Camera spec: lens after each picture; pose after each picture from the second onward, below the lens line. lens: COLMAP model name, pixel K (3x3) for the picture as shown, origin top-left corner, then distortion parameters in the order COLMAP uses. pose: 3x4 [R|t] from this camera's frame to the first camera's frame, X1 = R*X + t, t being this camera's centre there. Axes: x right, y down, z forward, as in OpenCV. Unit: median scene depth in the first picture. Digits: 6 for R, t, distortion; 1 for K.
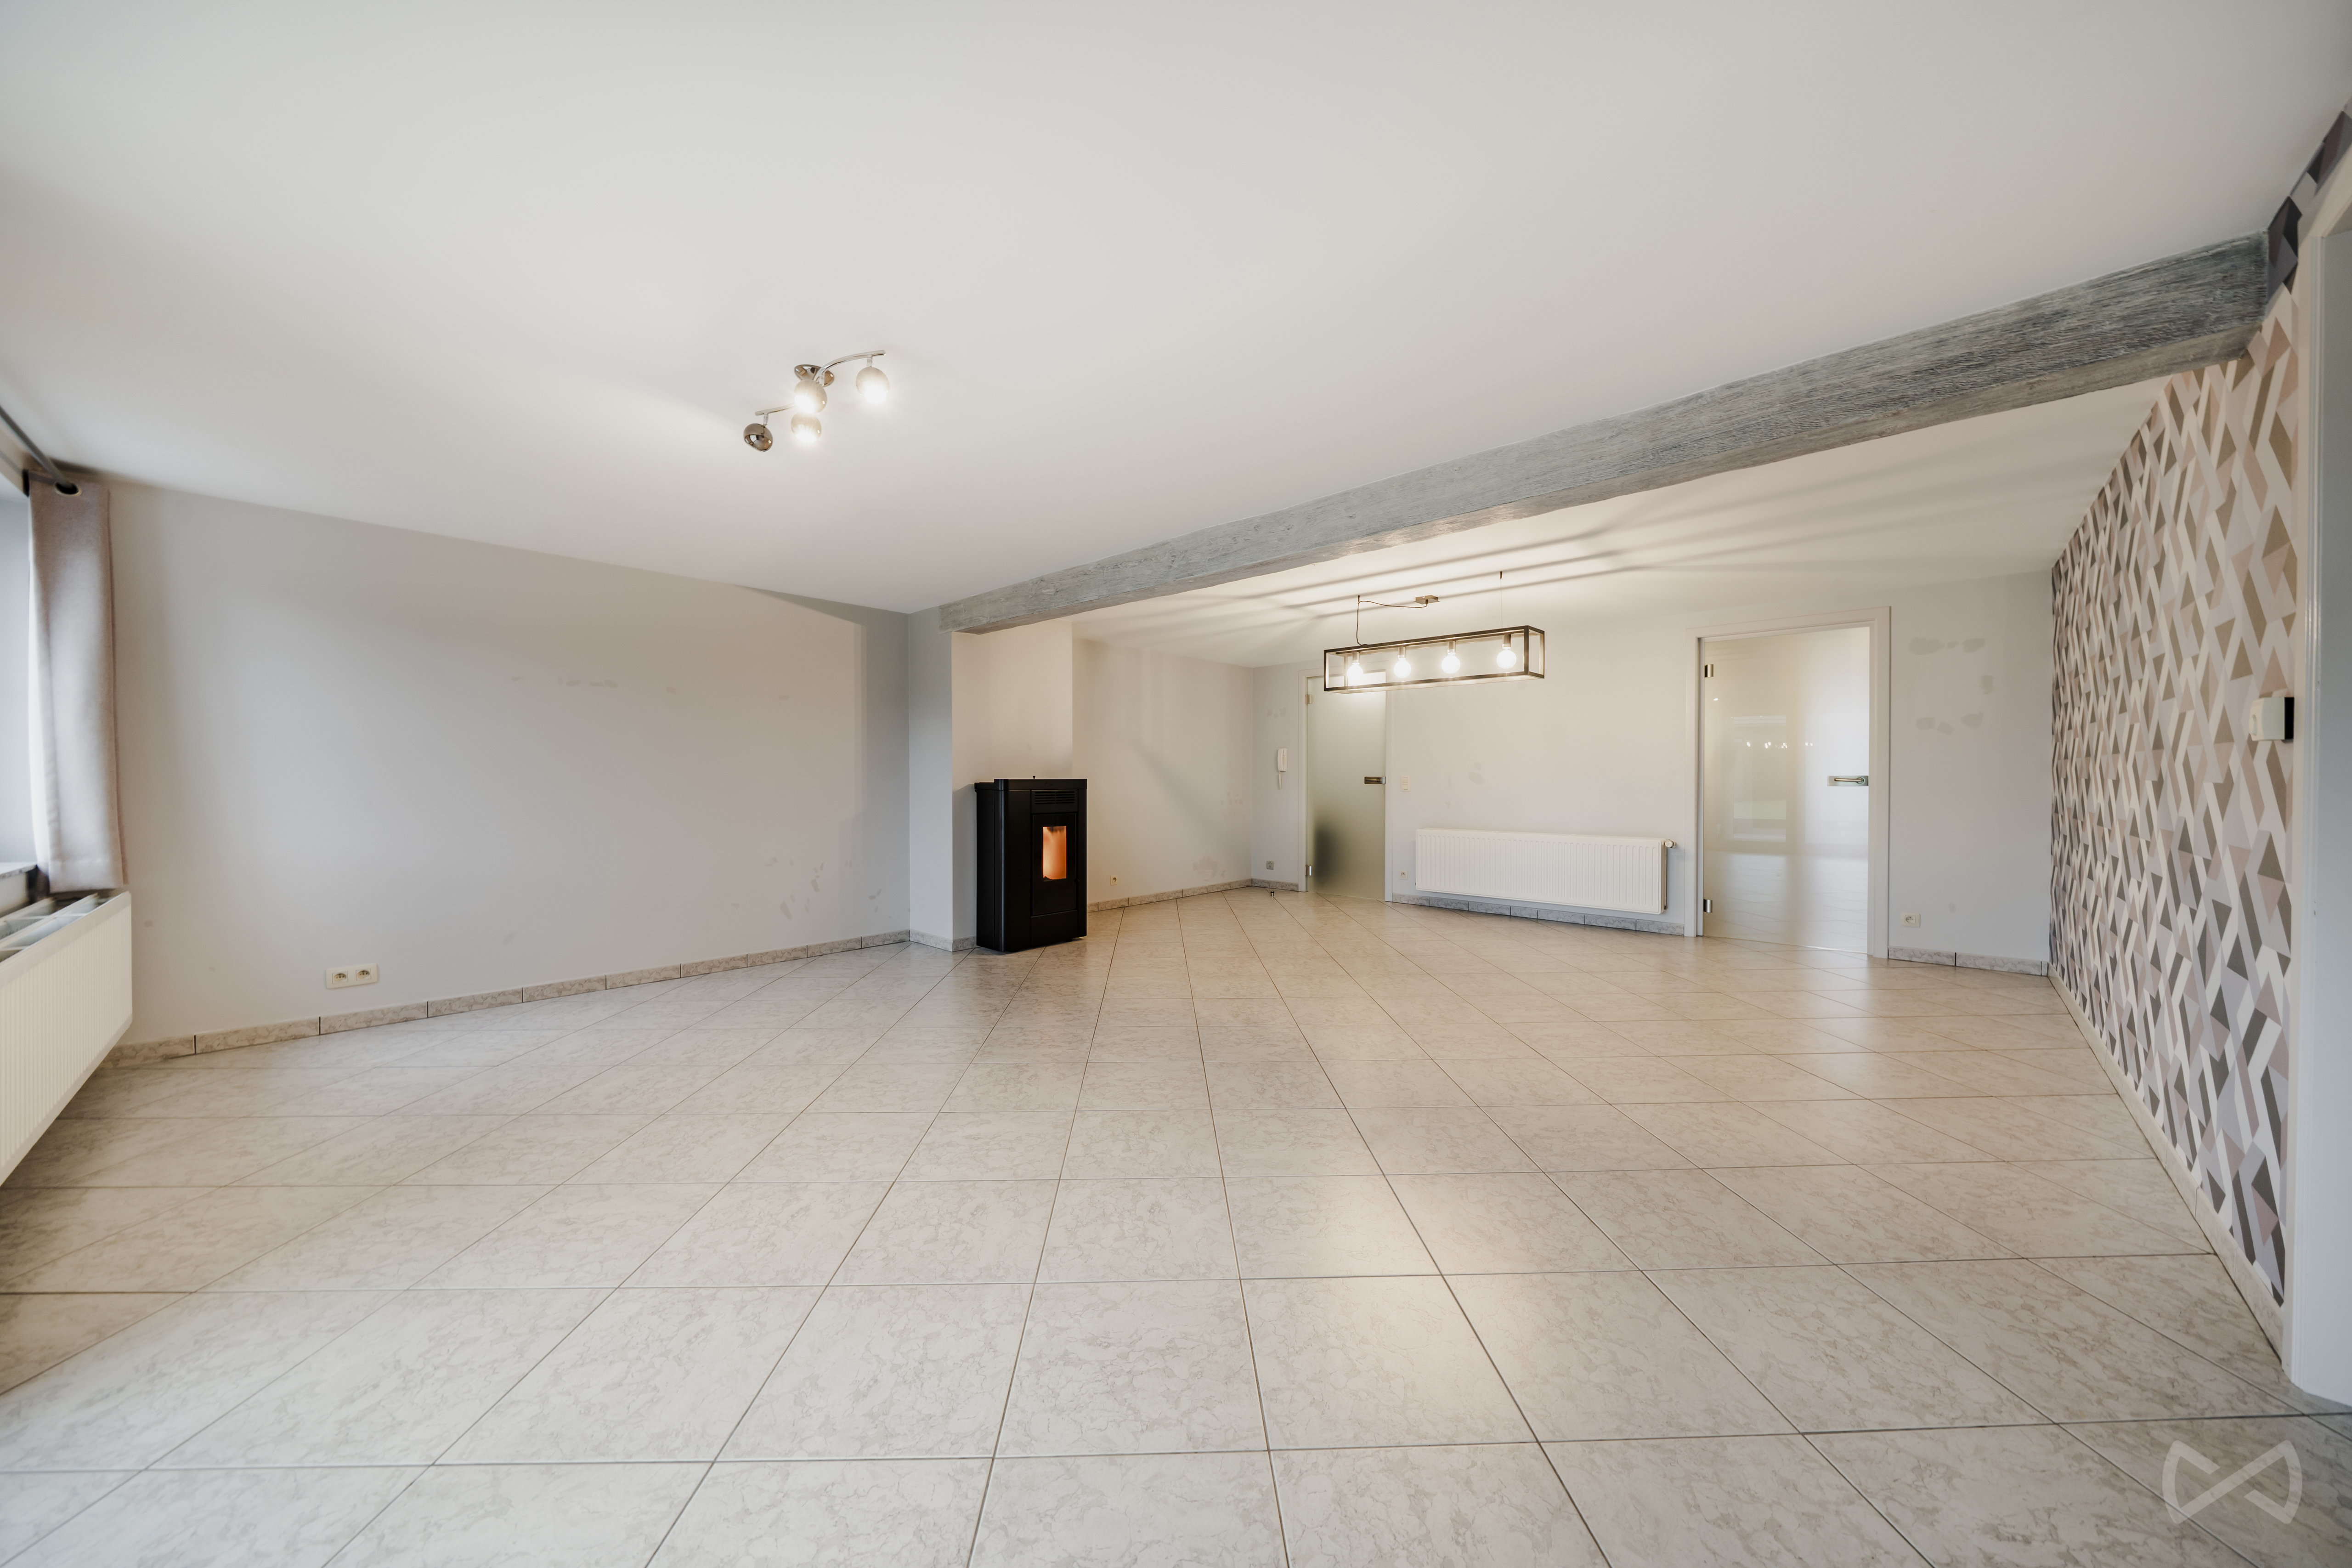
lens RADIAL K [[802.6, 0, 1178.3], [0, 802.6, 780.2], [0, 0, 1]] dist [-0.000733, 0.000024]
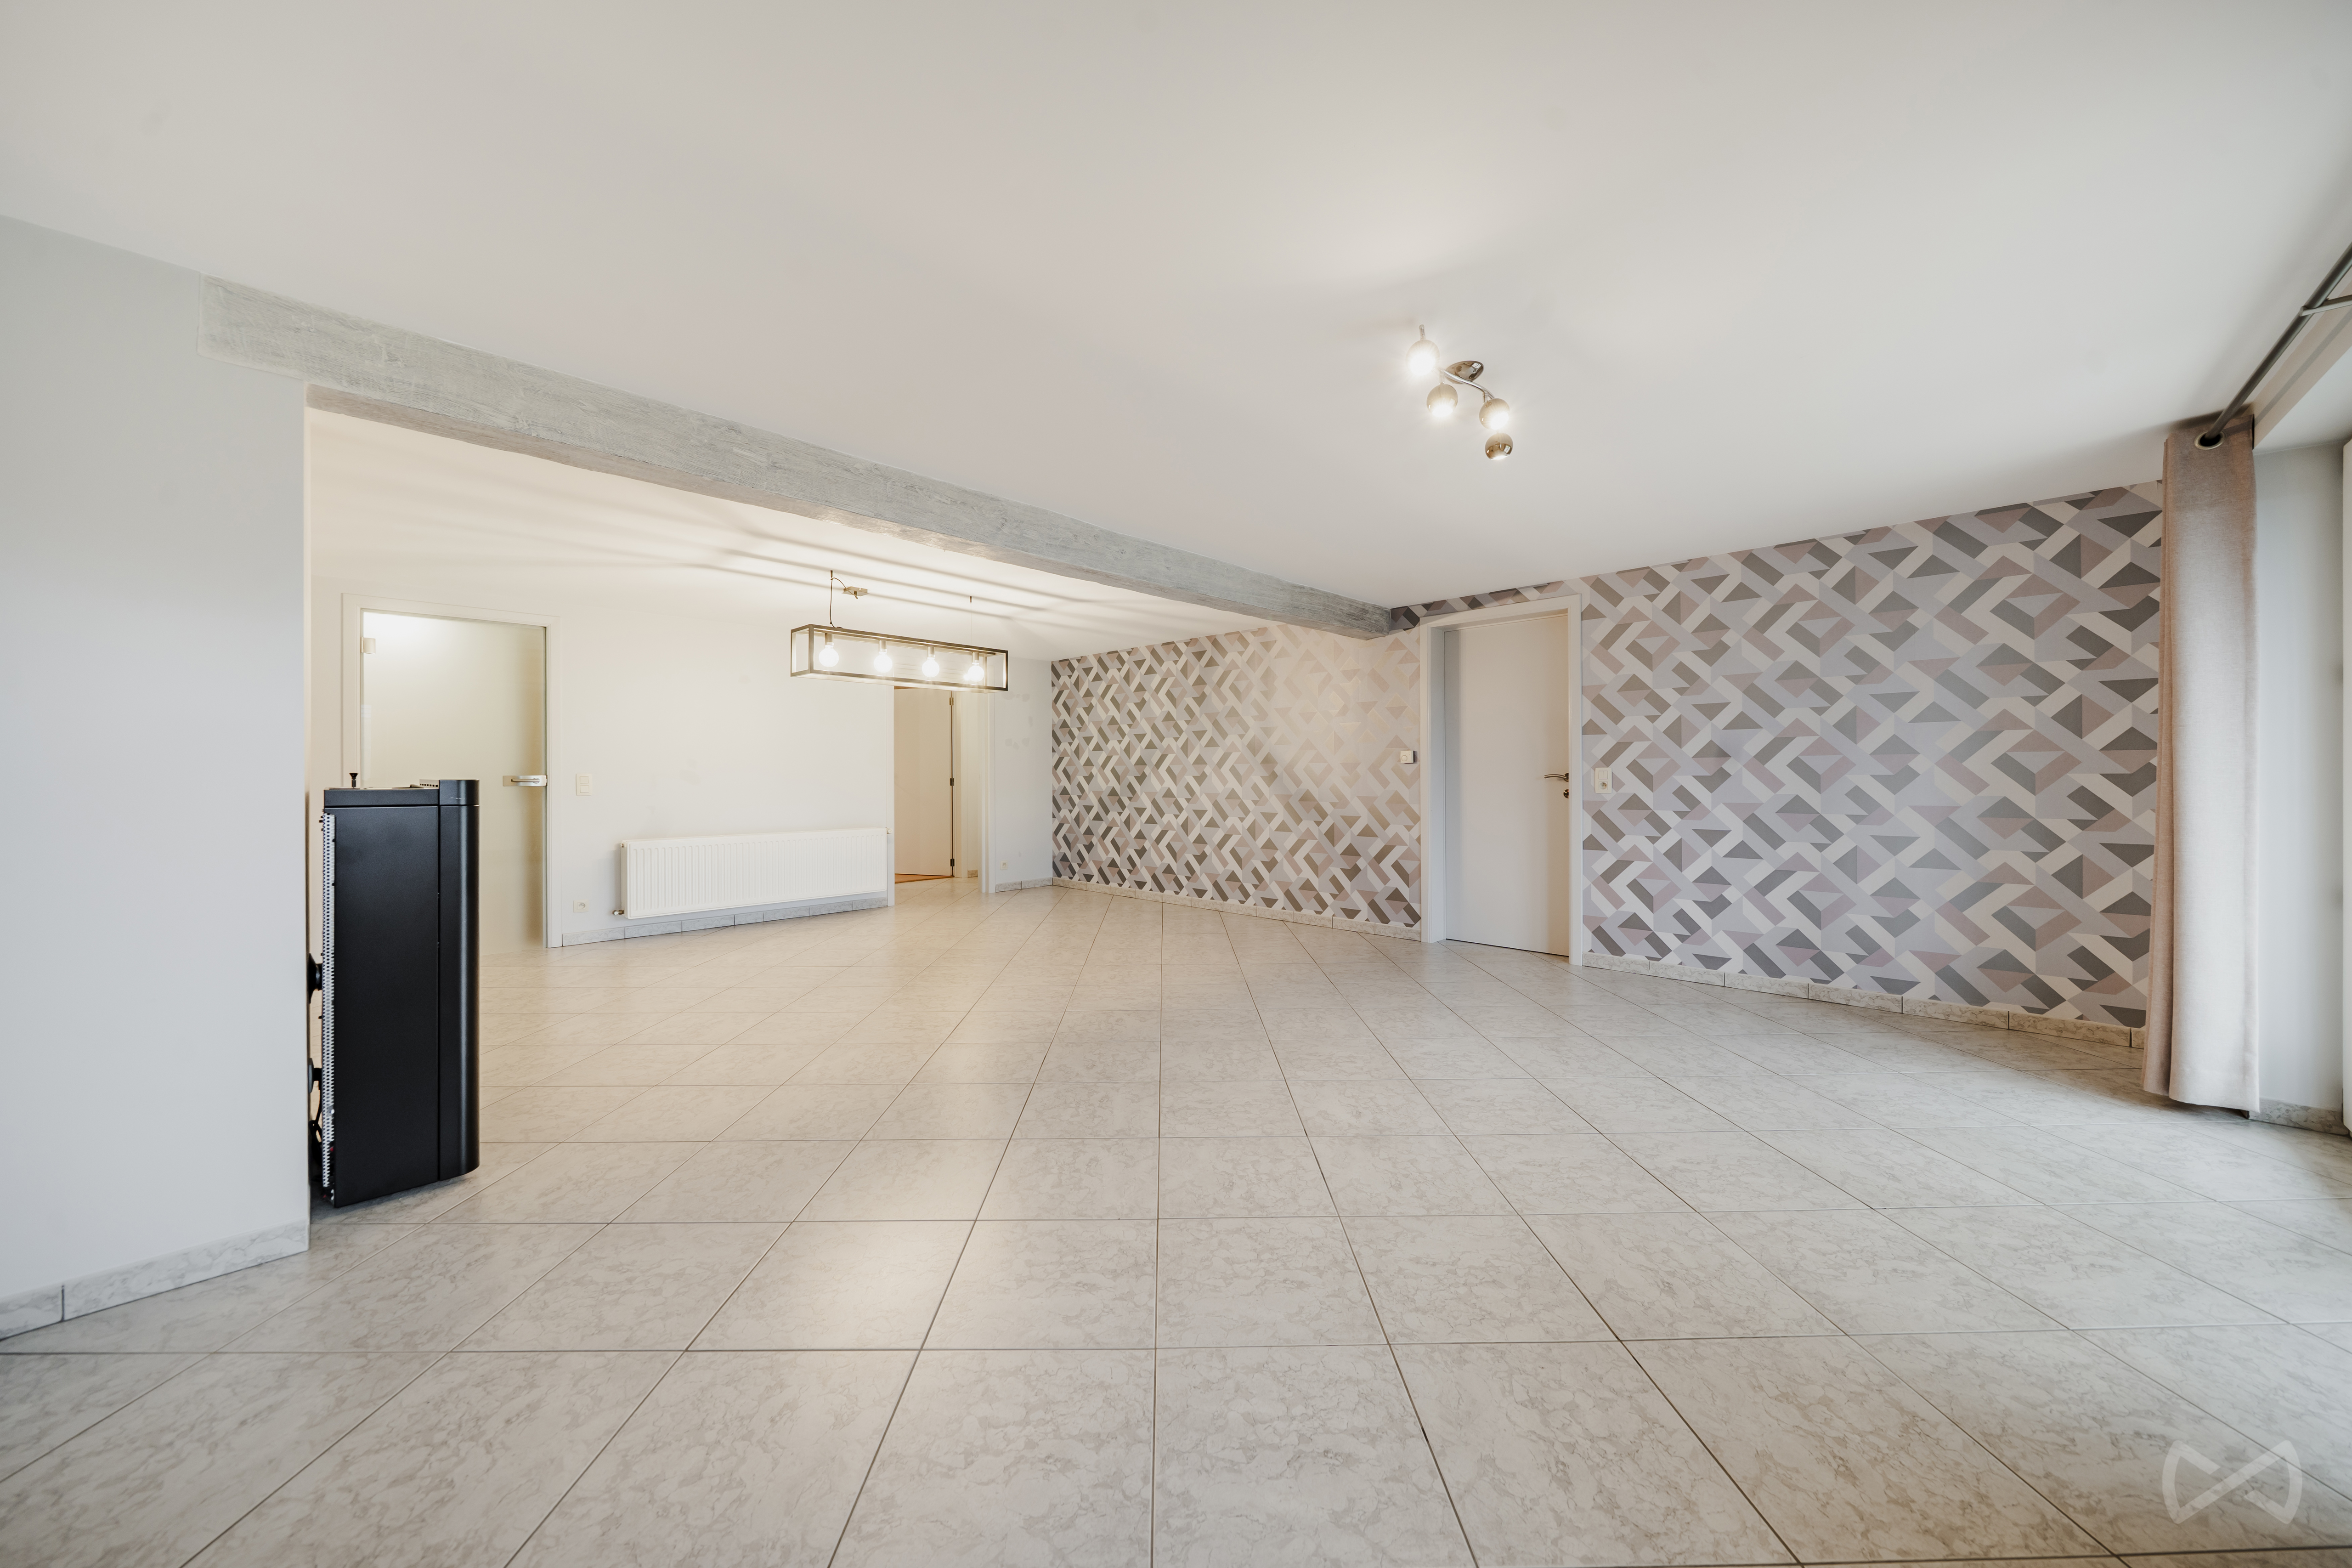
lens RADIAL K [[802.6, 0, 1178.3], [0, 802.6, 780.2], [0, 0, 1]] dist [-0.000733, 0.000024]
pose [[0.012822, -0.008008, 0.999886, -1.263950], [0.007662, 0.999939, 0.007910, -0.006272], [-0.999888, 0.007559, 0.012883, 1.172808]]
